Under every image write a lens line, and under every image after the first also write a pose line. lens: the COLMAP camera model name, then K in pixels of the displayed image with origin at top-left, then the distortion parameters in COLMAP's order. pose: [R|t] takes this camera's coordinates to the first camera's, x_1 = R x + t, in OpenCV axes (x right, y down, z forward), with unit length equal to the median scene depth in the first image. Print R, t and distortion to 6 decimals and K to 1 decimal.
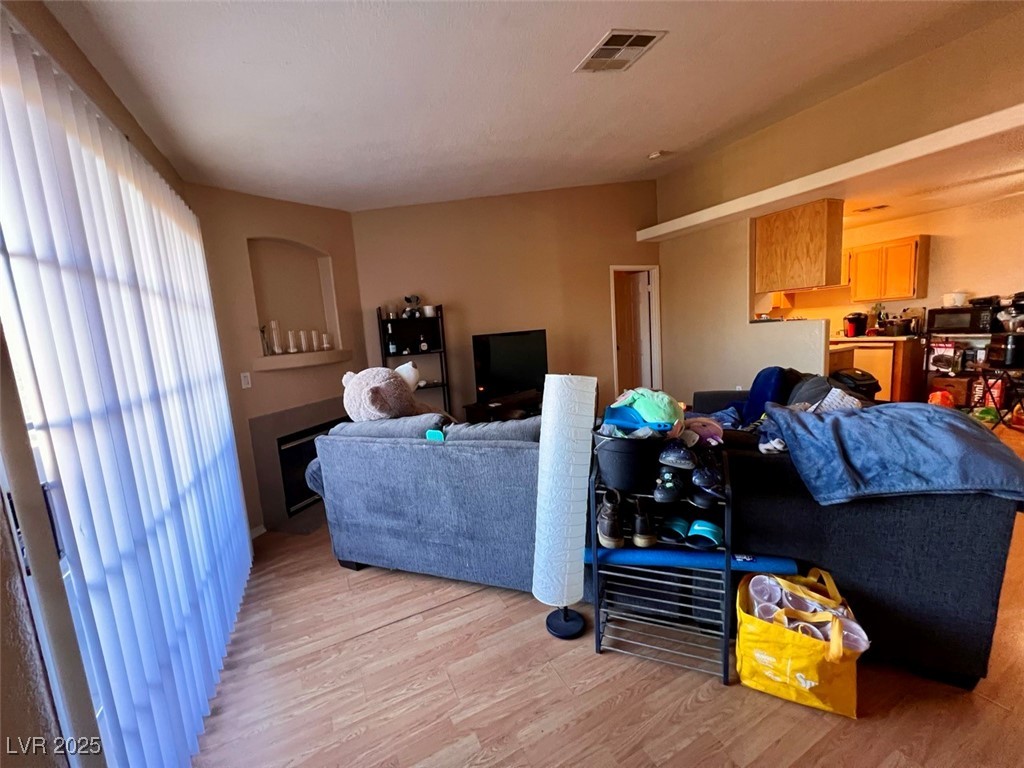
lens RADIAL K [[409.0, 0, 513.8], [0, 409.0, 383.1], [0, 0, 1]] dist [-0.001152, 0.000089]
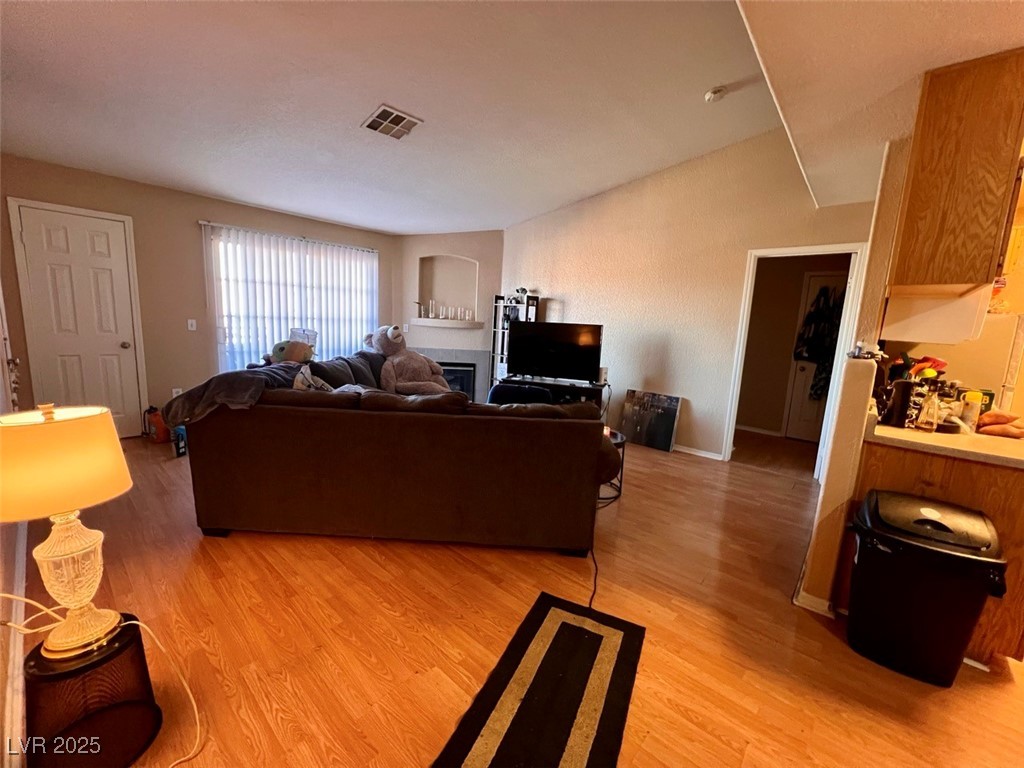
lens RADIAL K [[409.0, 0, 513.8], [0, 409.0, 383.1], [0, 0, 1]] dist [-0.001152, 0.000089]
pose [[0.380709, 0.231573, -0.895229, 1.808981], [-0.201401, 0.965658, 0.164143, -0.233230], [0.902496, 0.117809, 0.414273, 0.859873]]
